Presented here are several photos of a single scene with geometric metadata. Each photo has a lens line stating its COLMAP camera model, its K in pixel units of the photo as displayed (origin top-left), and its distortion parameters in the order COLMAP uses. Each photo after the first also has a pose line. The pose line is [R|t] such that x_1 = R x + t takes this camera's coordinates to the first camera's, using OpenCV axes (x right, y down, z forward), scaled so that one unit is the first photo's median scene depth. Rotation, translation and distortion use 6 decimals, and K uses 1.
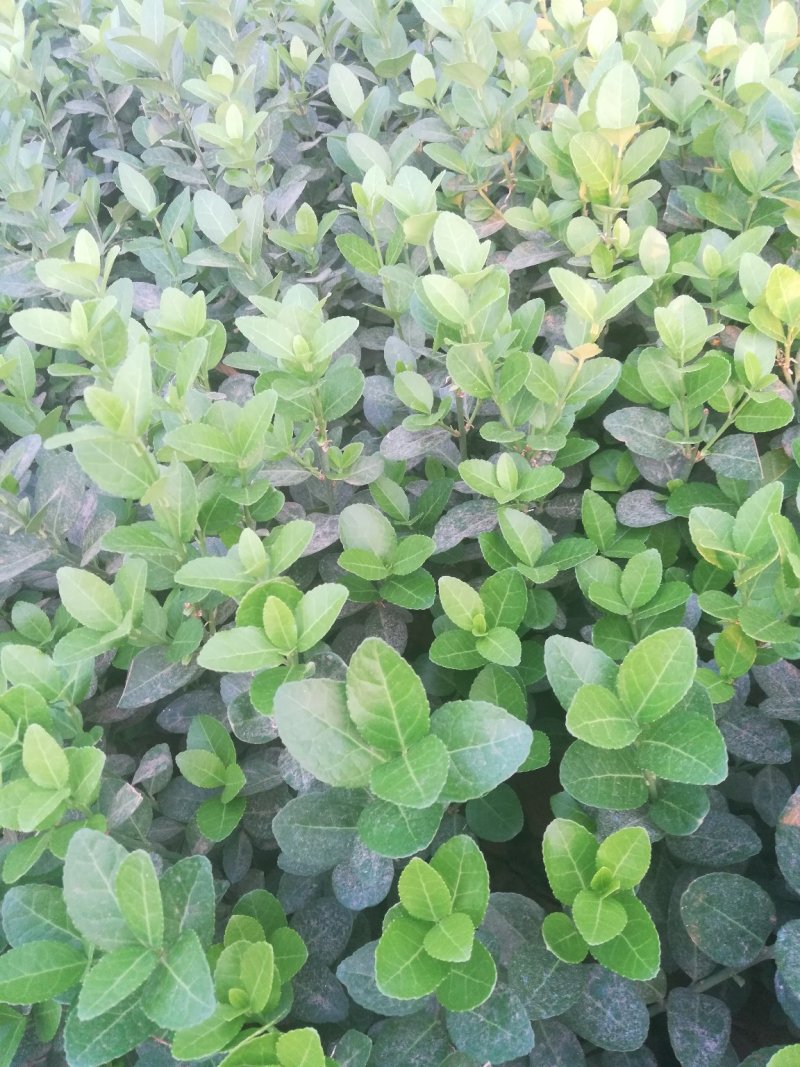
lens RADIAL K [[795.4, 0, 396.1], [0, 795.4, 536.3], [0, 0, 1]] dist [0.072354, -0.115758]
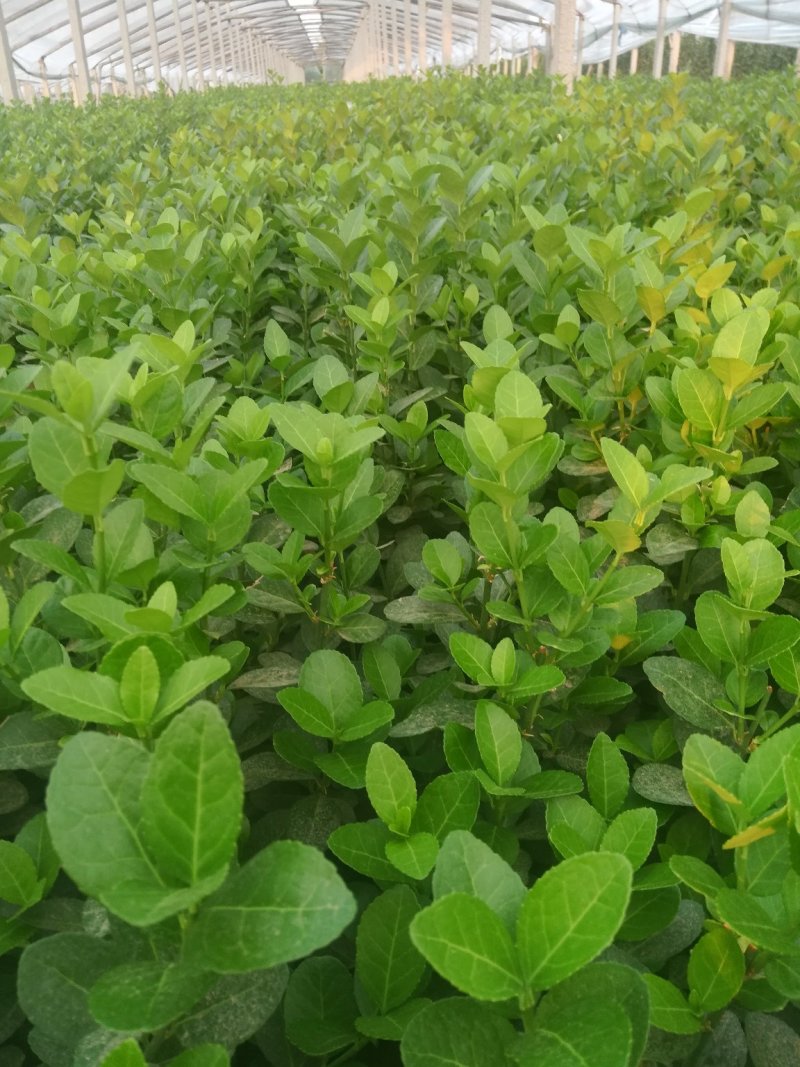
lens RADIAL K [[799.8, 0, 398.5], [0, 799.8, 555.4], [0, 0, 1]] dist [0.059538, -0.100820]
pose [[0.933054, 0.300239, -0.198156, 0.152352], [-0.350248, 0.883873, -0.309991, 0.108261], [0.082074, 0.358642, 0.929860, 0.154378]]
